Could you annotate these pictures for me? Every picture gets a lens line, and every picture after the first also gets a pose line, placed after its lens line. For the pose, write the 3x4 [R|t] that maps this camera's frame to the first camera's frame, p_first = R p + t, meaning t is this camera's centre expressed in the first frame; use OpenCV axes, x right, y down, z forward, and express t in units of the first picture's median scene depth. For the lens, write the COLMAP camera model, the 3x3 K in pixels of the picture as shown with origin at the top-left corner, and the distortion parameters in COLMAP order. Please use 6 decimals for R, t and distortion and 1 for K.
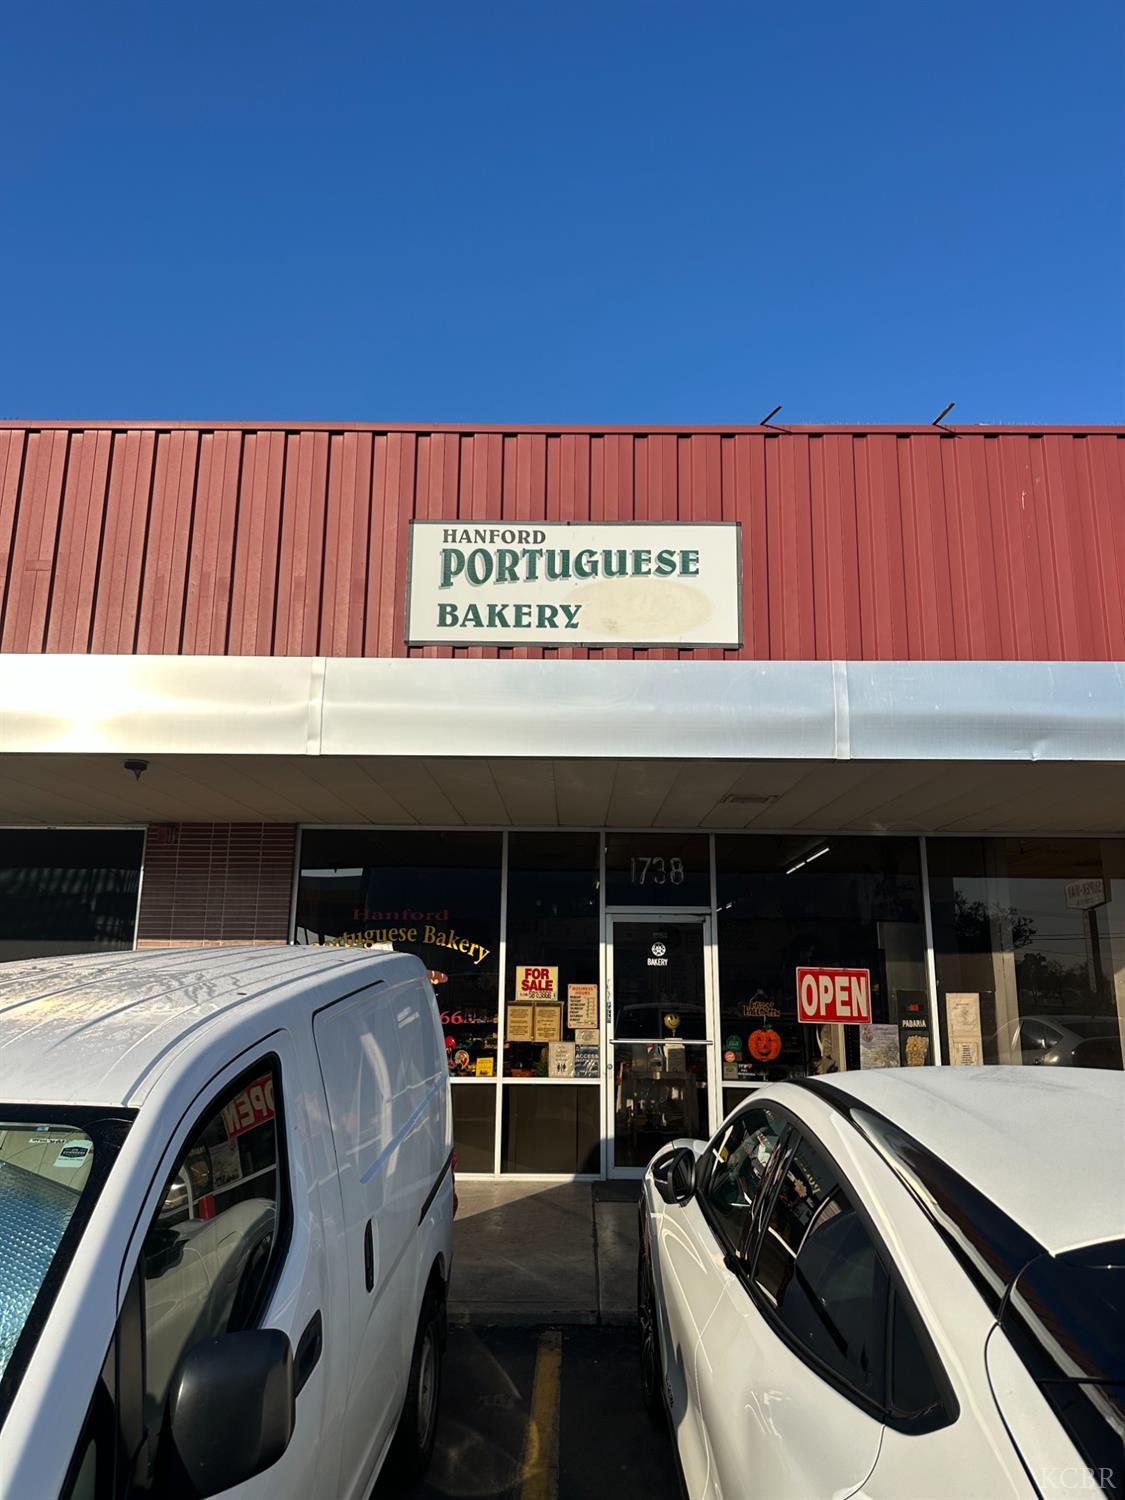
lens RADIAL K [[1038.3, 0, 556.2], [0, 1038.3, 741.8], [0, 0, 1]] dist [0.074099, -0.001403]
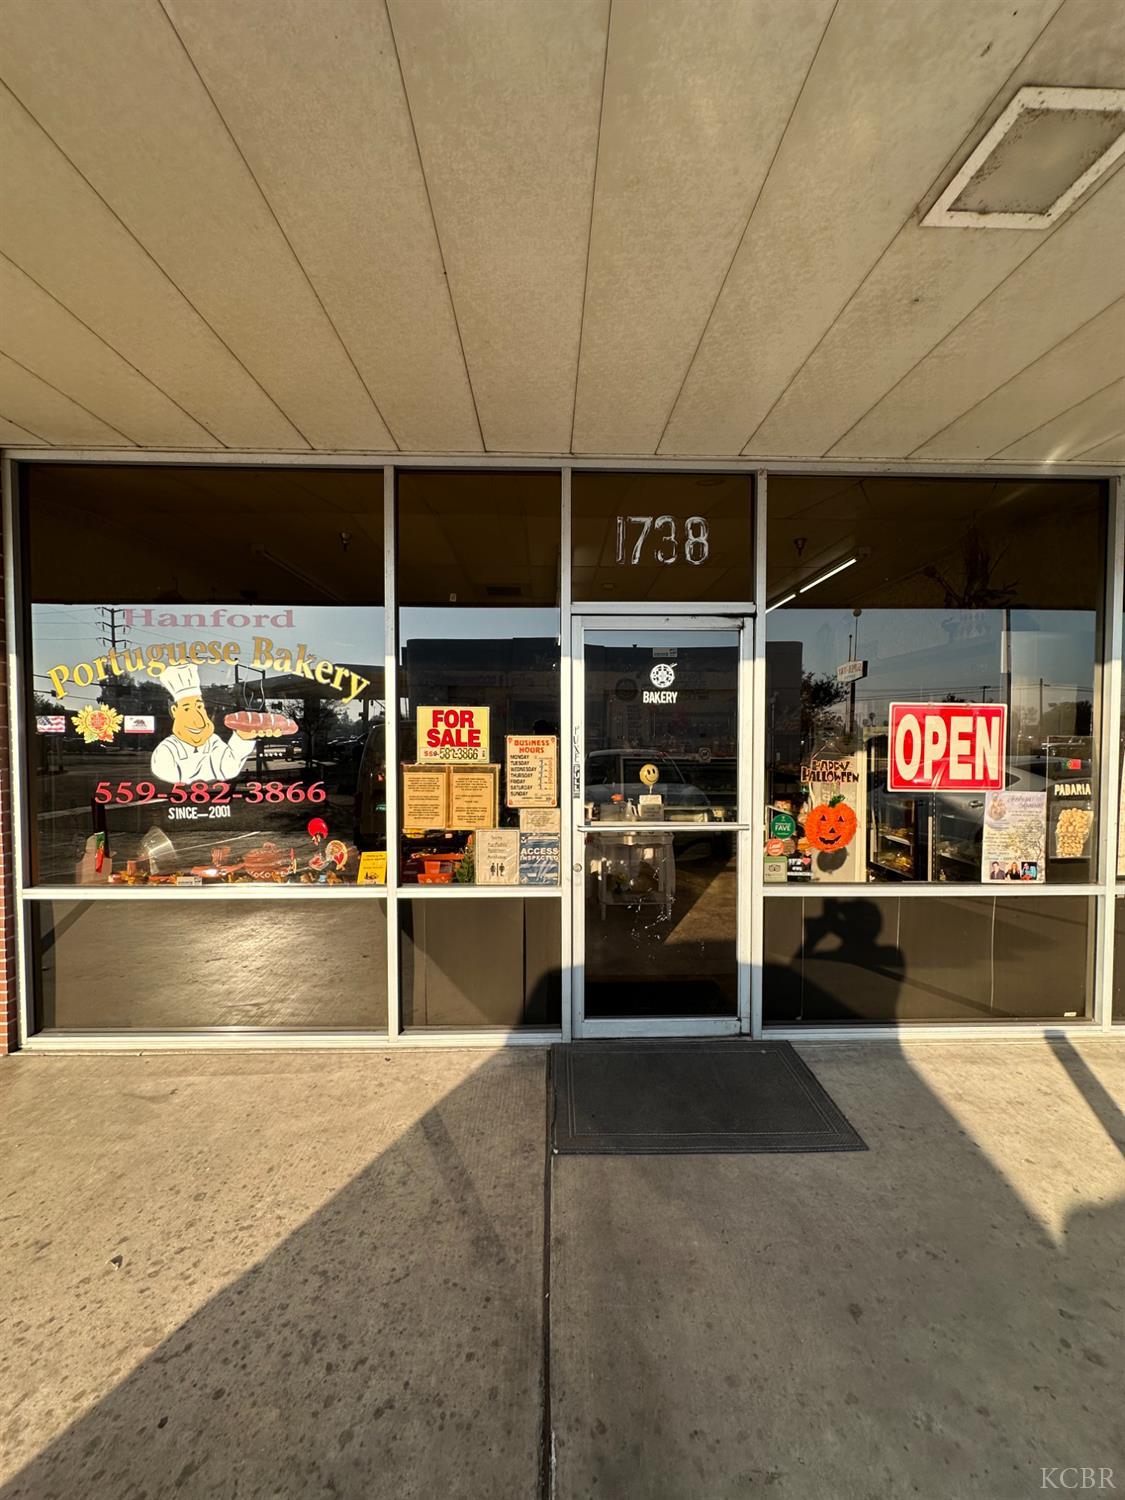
lens RADIAL K [[594.1, 0, 567.9], [0, 594.1, 747.0], [0, 0, 1]] dist [-0.003166, 0.000465]
pose [[0.999222, -0.010150, 0.038108, 0.032896], [0.000180, 0.967472, 0.252977, 0.155336], [-0.039437, -0.252773, 0.966722, 0.678819]]
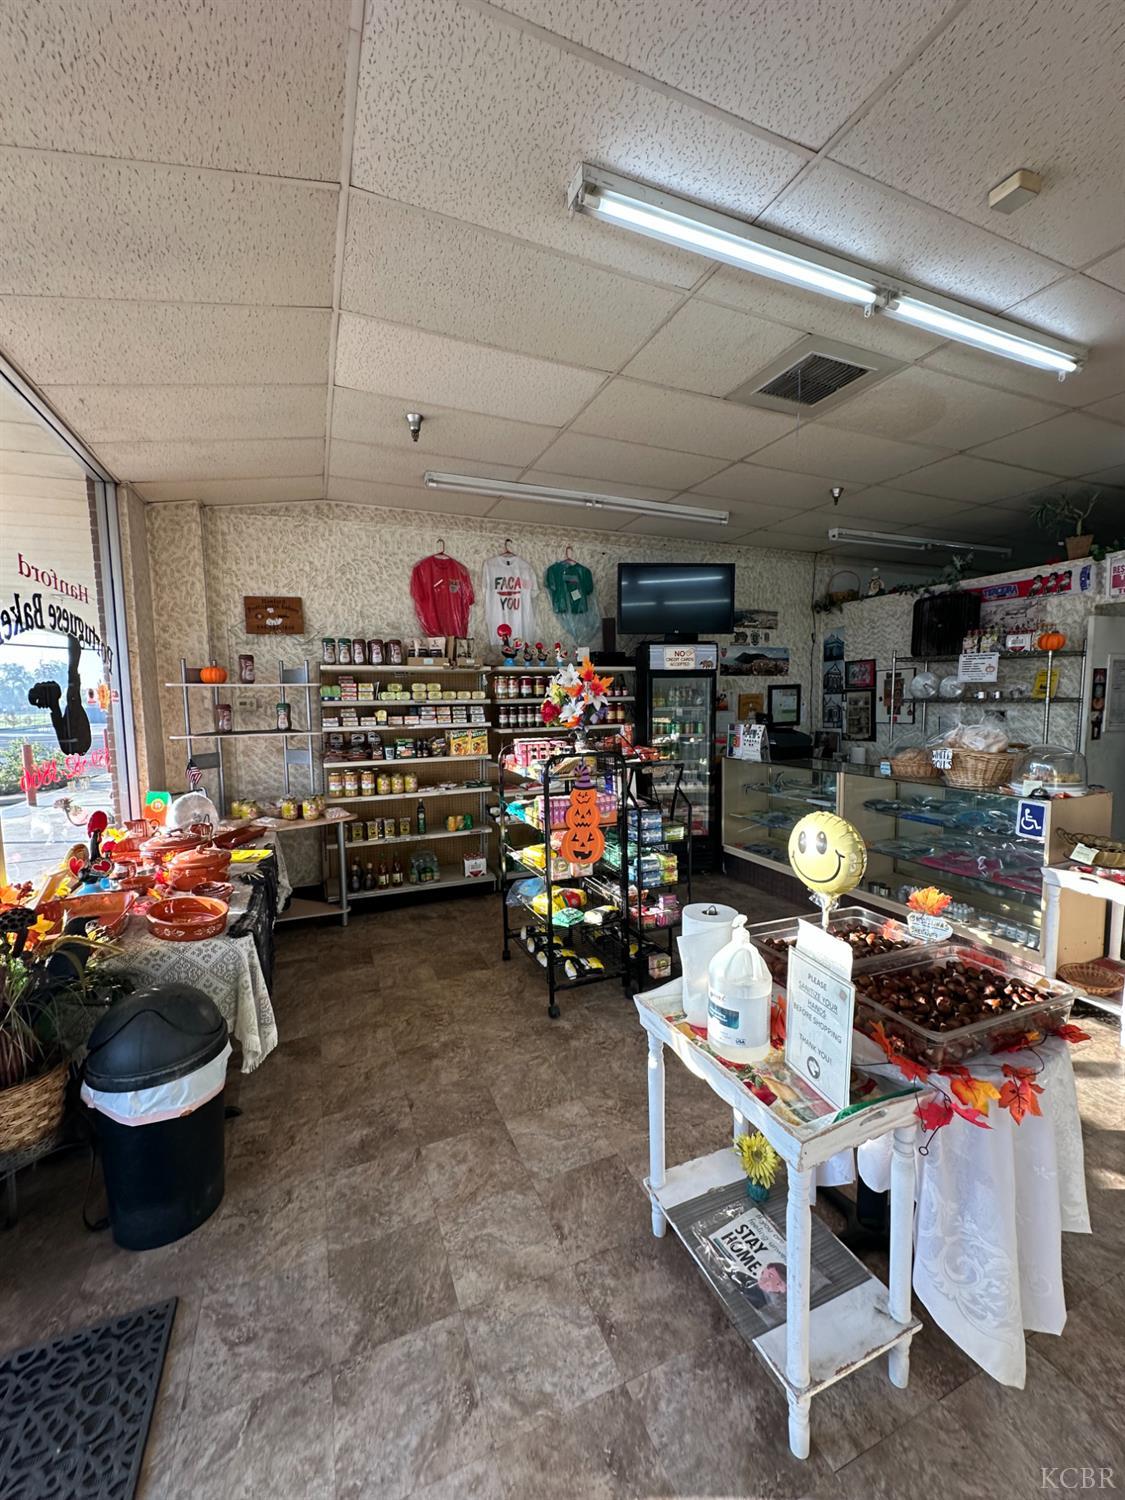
lens RADIAL K [[594.1, 0, 563.5], [0, 594.1, 750.7], [0, 0, 1]] dist [-0.003166, 0.000465]
pose [[0.395455, 0.063966, -0.916255, 0.100277], [0.227128, 0.959780, 0.165033, 0.190252], [0.889960, -0.273370, 0.365021, 0.821110]]
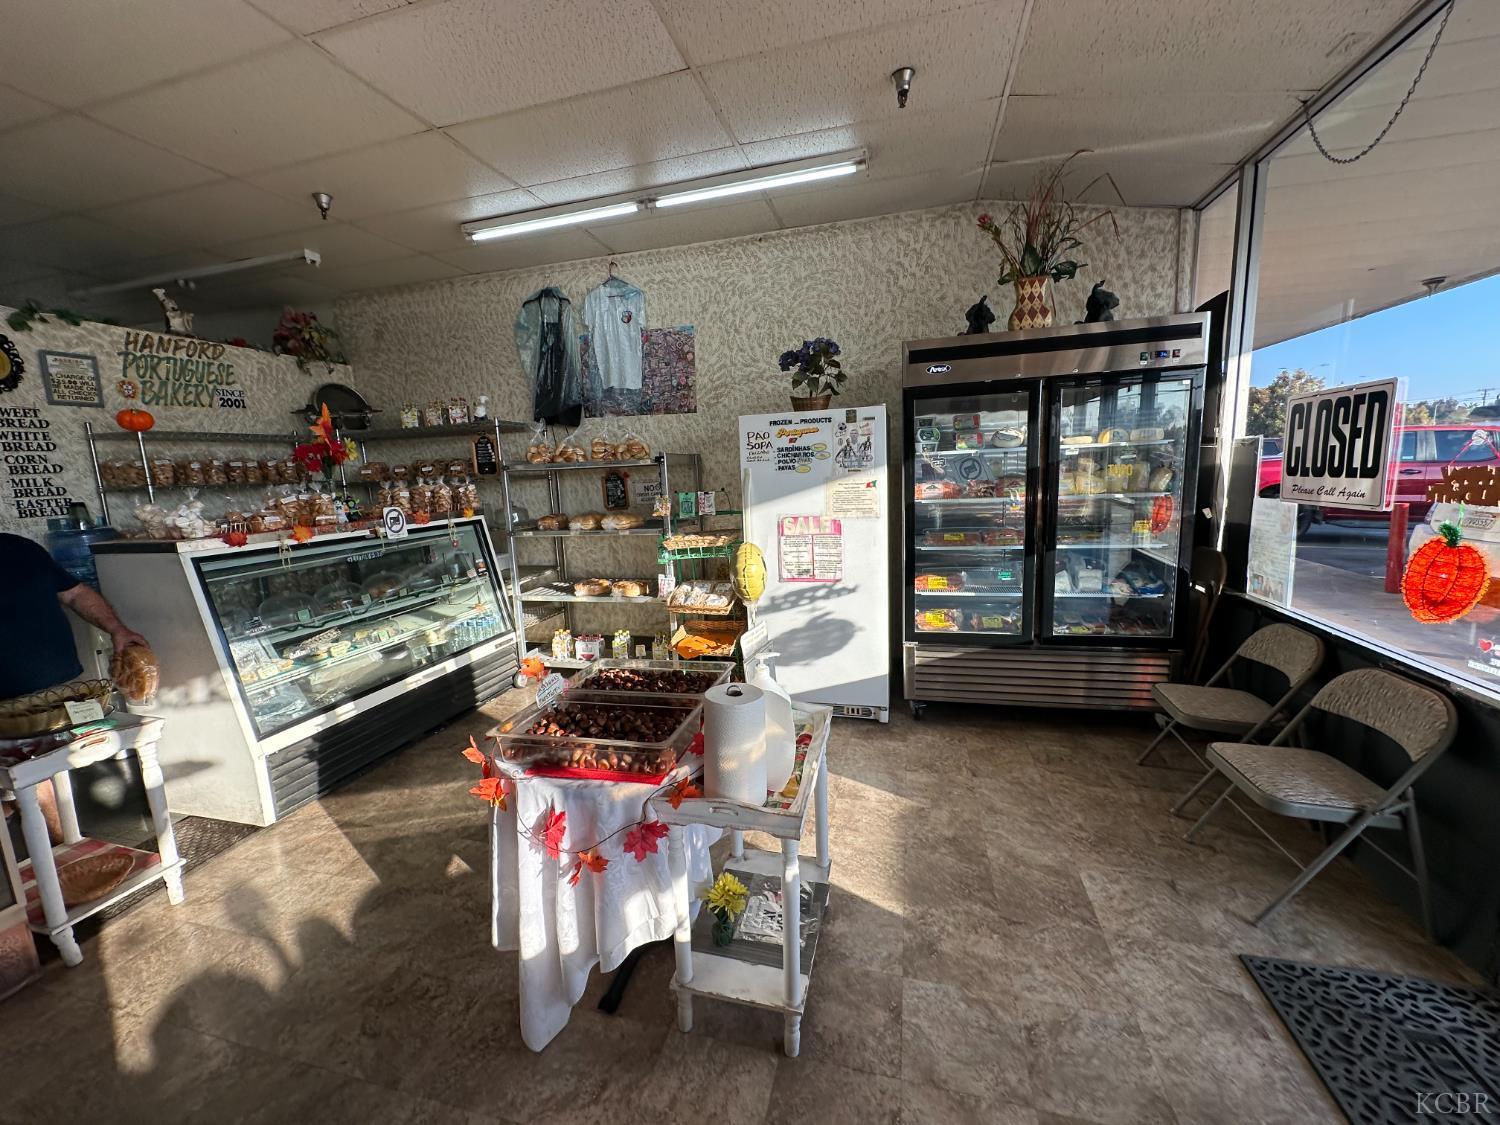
lens RADIAL K [[594.1, 0, 750.0], [0, 594.1, 564.1], [0, 0, 1]] dist [-0.003166, 0.000465]
pose [[0.249248, -0.177604, 0.952015, 0.003475], [-0.176854, 0.958162, 0.225053, 0.195330], [-0.952154, -0.224462, 0.207409, 0.841657]]
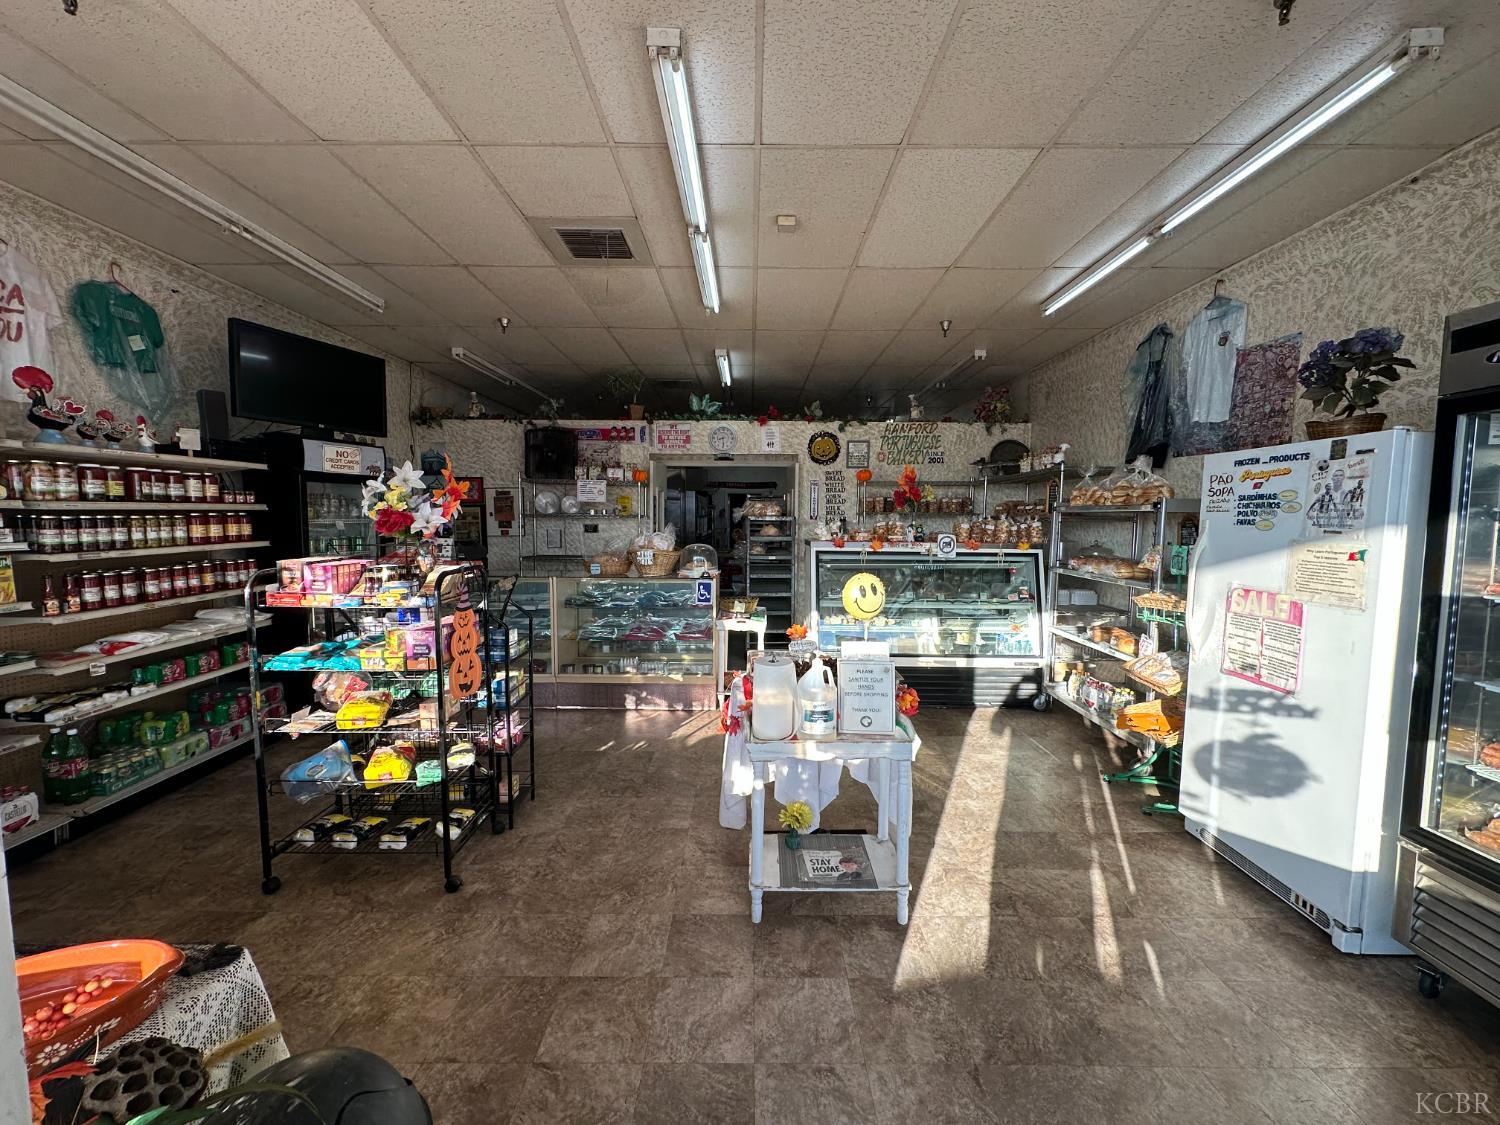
lens RADIAL K [[594.1, 0, 750.2], [0, 594.1, 564.0], [0, 0, 1]] dist [-0.003166, 0.000465]
pose [[0.999976, -0.003938, 0.005719, 0.048923], [0.001992, 0.951675, 0.307100, 0.180717], [-0.006652, -0.307081, 0.951660, 0.776983]]
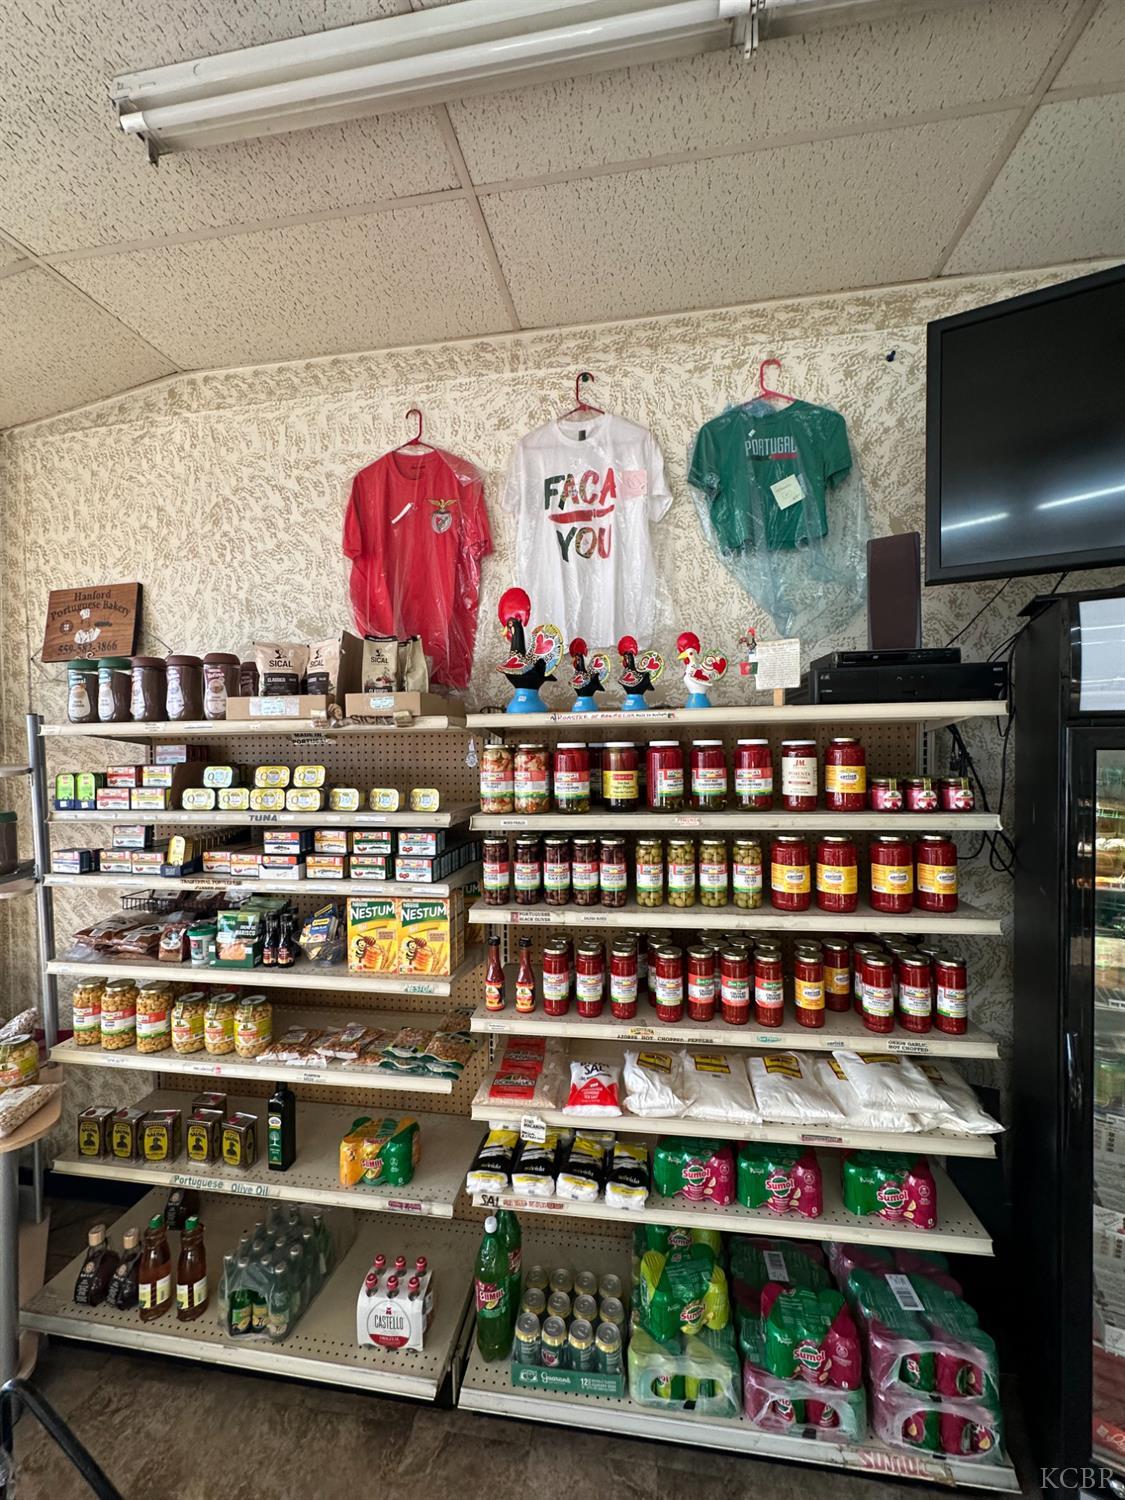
lens RADIAL K [[594.1, 0, 560.2], [0, 594.1, 752.4], [0, 0, 1]] dist [-0.003166, 0.000465]
pose [[-0.148301, 0.007942, -0.988910, -0.010238], [0.236739, 0.971178, -0.027703, 0.197659], [0.960188, -0.238222, -0.145907, 0.887641]]
